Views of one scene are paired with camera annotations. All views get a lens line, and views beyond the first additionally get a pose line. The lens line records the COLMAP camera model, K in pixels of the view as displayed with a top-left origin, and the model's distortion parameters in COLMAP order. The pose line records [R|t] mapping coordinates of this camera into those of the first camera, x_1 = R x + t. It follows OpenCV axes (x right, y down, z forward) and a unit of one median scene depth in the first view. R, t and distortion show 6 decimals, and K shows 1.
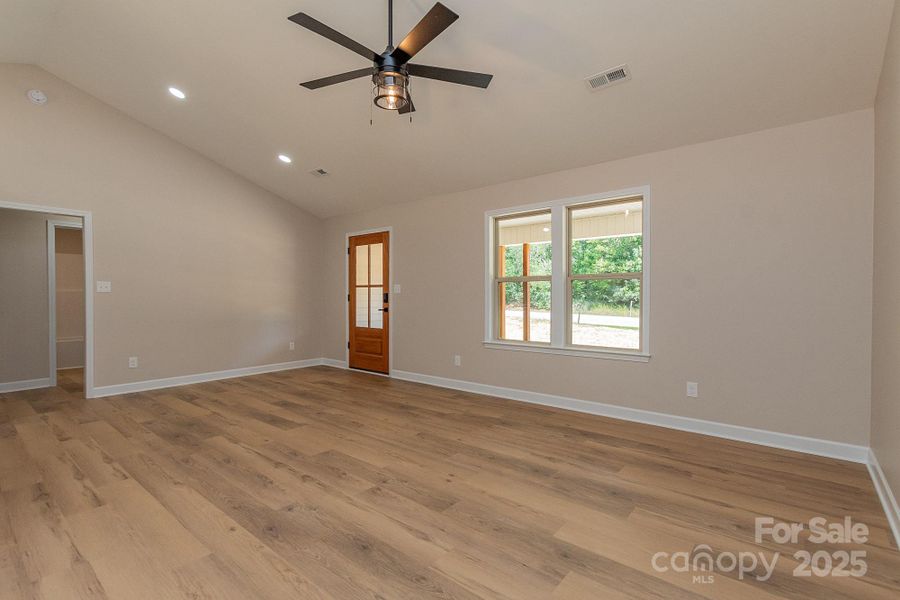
lens RADIAL K [[417.8, 0, 452.6], [0, 417.8, 301.7], [0, 0, 1]] dist [-0.003490, -0.000558]
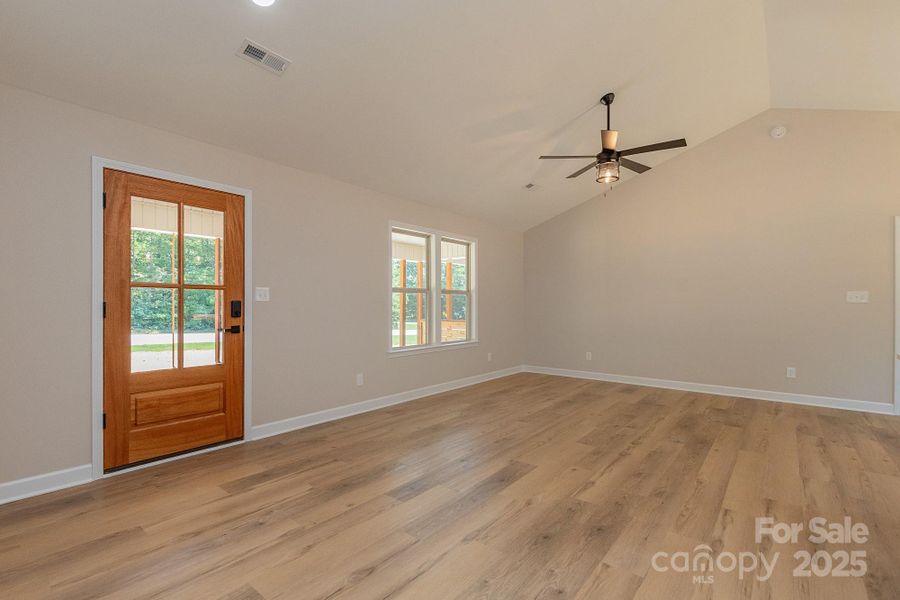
lens RADIAL K [[417.8, 0, 452.6], [0, 417.8, 301.7], [0, 0, 1]] dist [-0.003490, -0.000558]
pose [[-0.009032, 0.006478, 0.999938, -1.213541], [0.014606, 0.999873, -0.006345, -0.017394], [-0.999853, 0.014548, -0.009125, 1.152969]]
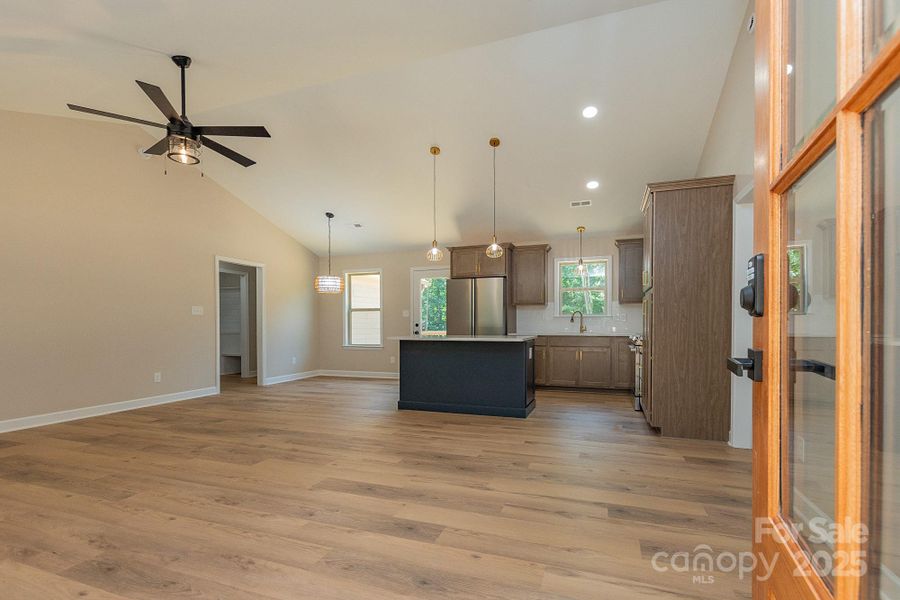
lens RADIAL K [[406.8, 0, 453.1], [0, 406.8, 324.0], [0, 0, 1]] dist [0.000566, 0.000052]
pose [[-0.942324, 0.002136, -0.334695, -0.359192], [-0.002981, 0.999886, 0.014775, 0.007485], [0.334689, 0.014920, -0.942211, 1.766417]]
